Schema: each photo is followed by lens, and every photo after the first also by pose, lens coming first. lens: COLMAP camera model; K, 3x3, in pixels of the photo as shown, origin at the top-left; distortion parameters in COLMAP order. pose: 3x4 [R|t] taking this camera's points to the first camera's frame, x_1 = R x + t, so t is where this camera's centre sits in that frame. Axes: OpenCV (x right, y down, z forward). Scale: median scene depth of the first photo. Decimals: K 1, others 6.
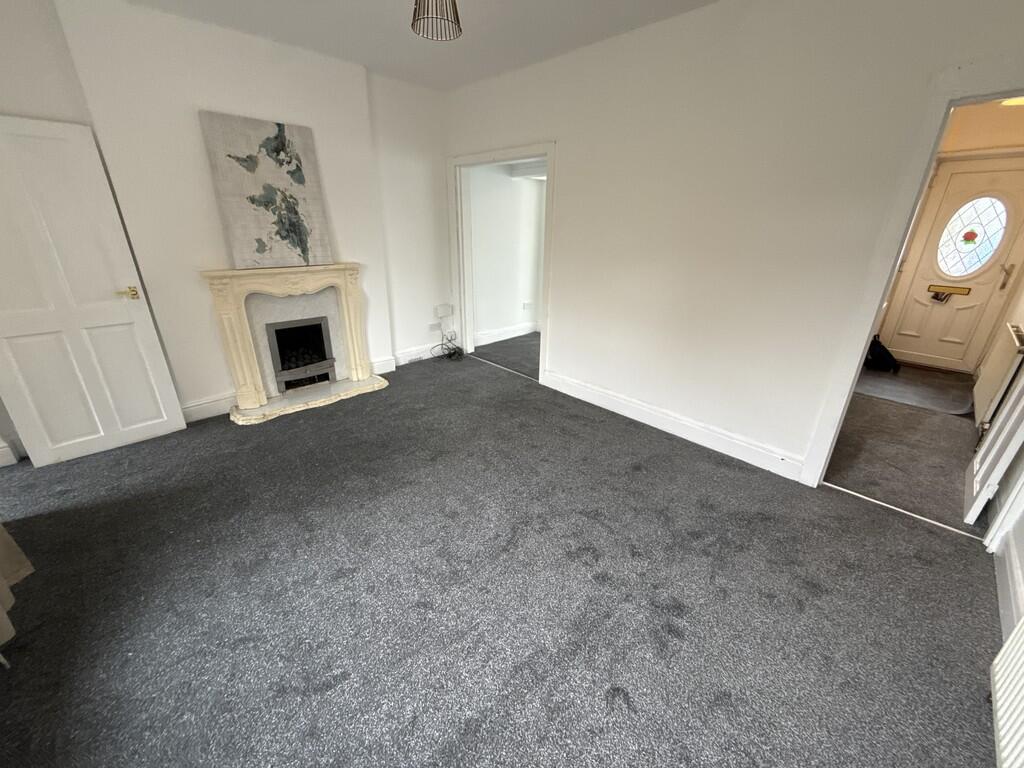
lens RADIAL K [[405.8, 0, 514.1], [0, 405.8, 382.0], [0, 0, 1]] dist [-0.000970, -0.000188]
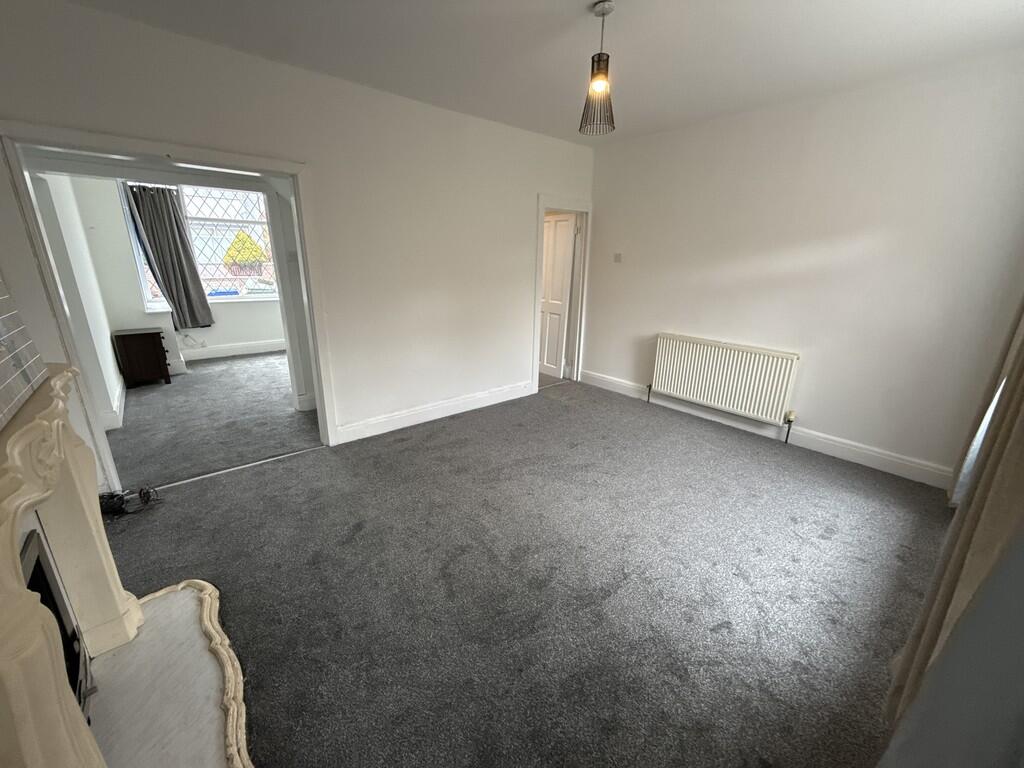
lens RADIAL K [[405.8, 0, 514.1], [0, 405.8, 382.0], [0, 0, 1]] dist [-0.000970, -0.000188]
pose [[0.062804, -0.302692, 0.951017, -0.732909], [0.348525, 0.899558, 0.263298, -0.223882], [-0.935193, 0.314917, 0.161992, 0.531422]]
